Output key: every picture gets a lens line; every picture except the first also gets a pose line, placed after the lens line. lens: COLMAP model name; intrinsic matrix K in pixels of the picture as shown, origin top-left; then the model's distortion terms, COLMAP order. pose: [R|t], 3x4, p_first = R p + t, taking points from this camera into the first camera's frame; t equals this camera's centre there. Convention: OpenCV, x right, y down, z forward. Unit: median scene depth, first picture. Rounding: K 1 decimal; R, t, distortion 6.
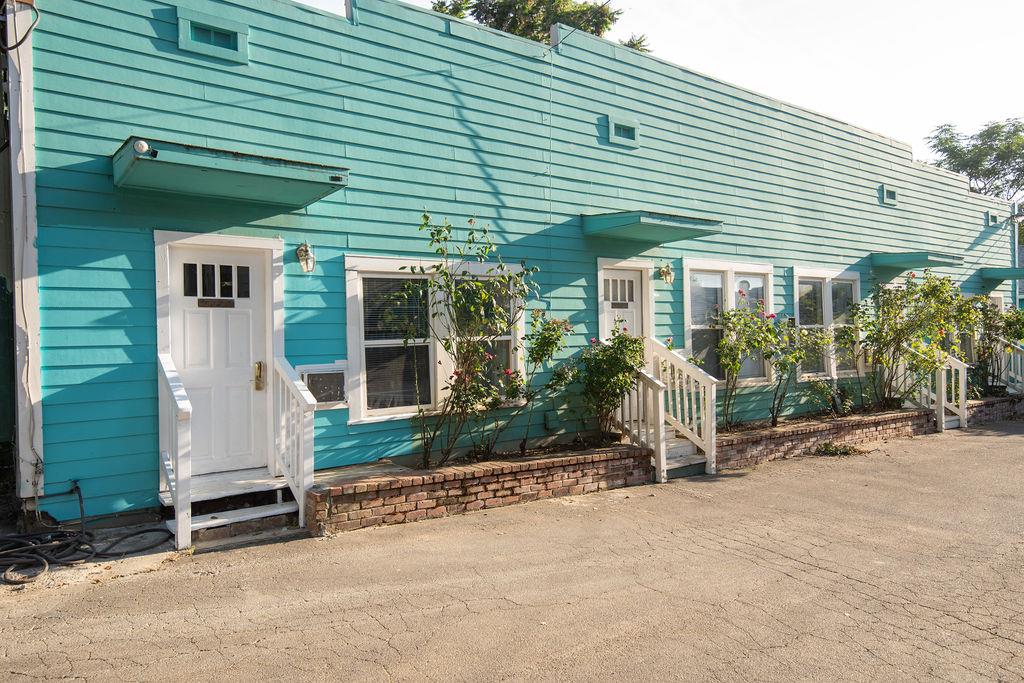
lens RADIAL K [[712.0, 0, 512.0], [0, 712.0, 341.5], [0, 0, 1]] dist [0.033243, 0.000189]
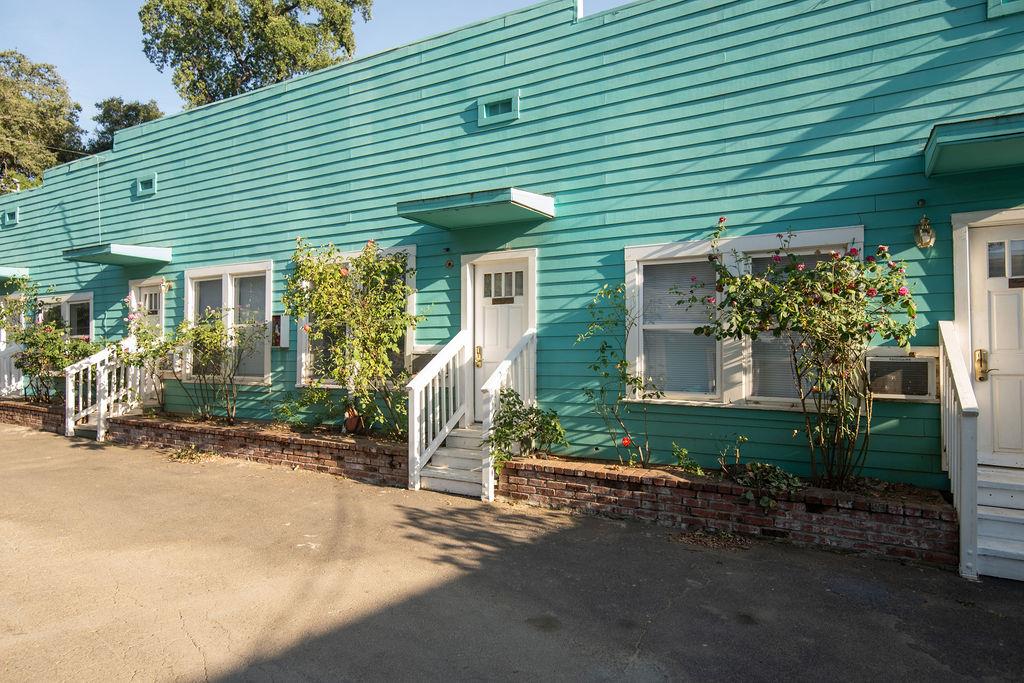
lens RADIAL K [[621.6, 0, 512.0], [0, 621.6, 341.5], [0, 0, 1]] dist [-0.030833, 0.000785]
pose [[0.403782, 0.026487, -0.914472, 0.927086], [0.005860, 0.999485, 0.031536, -0.017147], [0.914836, -0.018092, 0.403419, 0.709733]]
